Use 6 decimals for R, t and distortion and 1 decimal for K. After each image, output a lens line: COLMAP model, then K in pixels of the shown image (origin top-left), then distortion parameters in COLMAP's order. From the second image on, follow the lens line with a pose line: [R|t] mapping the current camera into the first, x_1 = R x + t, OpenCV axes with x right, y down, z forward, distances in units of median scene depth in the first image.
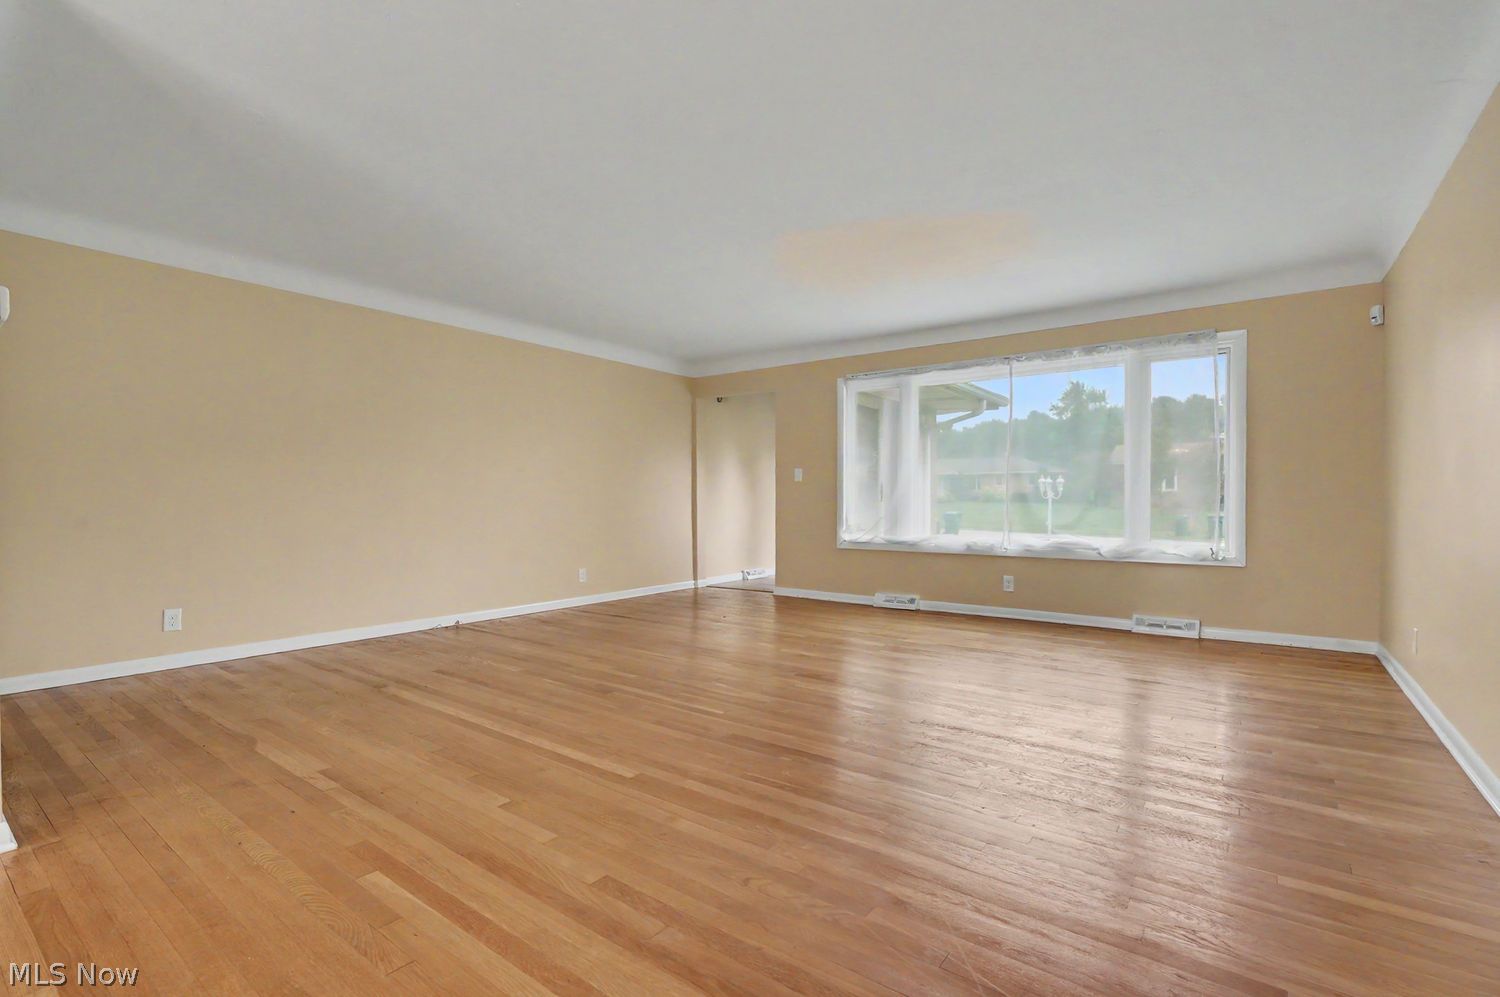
lens RADIAL K [[690.6, 0, 747.8], [0, 690.6, 508.9], [0, 0, 1]] dist [-0.001640, 0.001033]
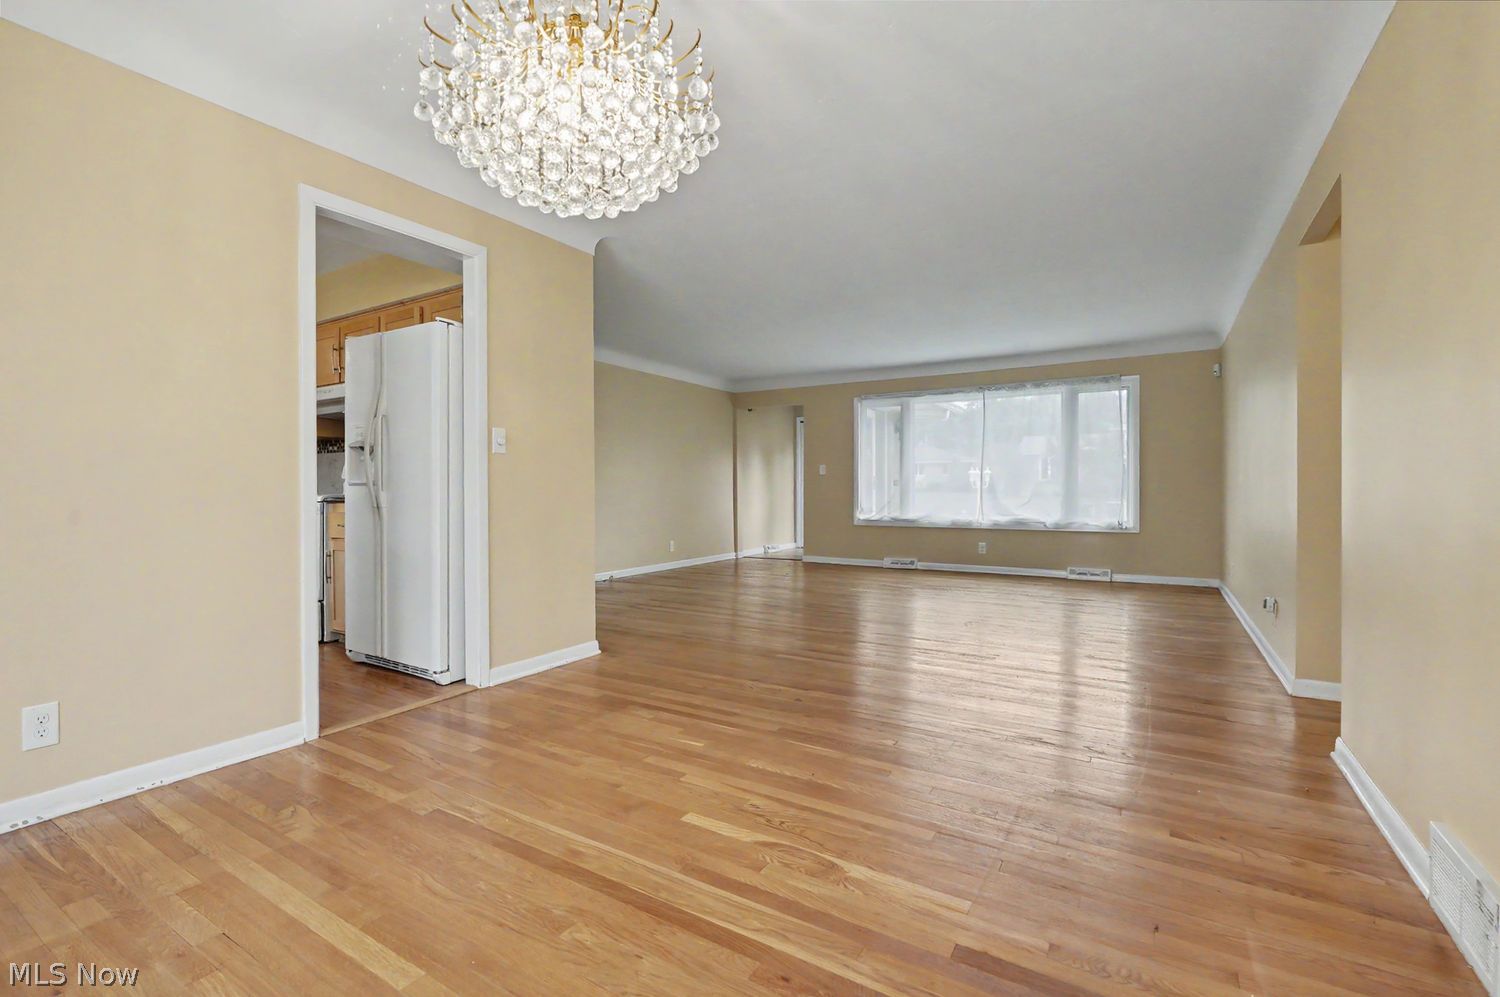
lens RADIAL K [[687.4, 0, 750.0], [0, 687.4, 498.5], [0, 0, 1]] dist [-0.003153, -0.000109]
pose [[0.994657, -0.003372, 0.103182, -0.227134], [0.003370, 0.999994, 0.000187, 0.005165], [-0.103182, 0.000162, 0.994662, -0.328199]]
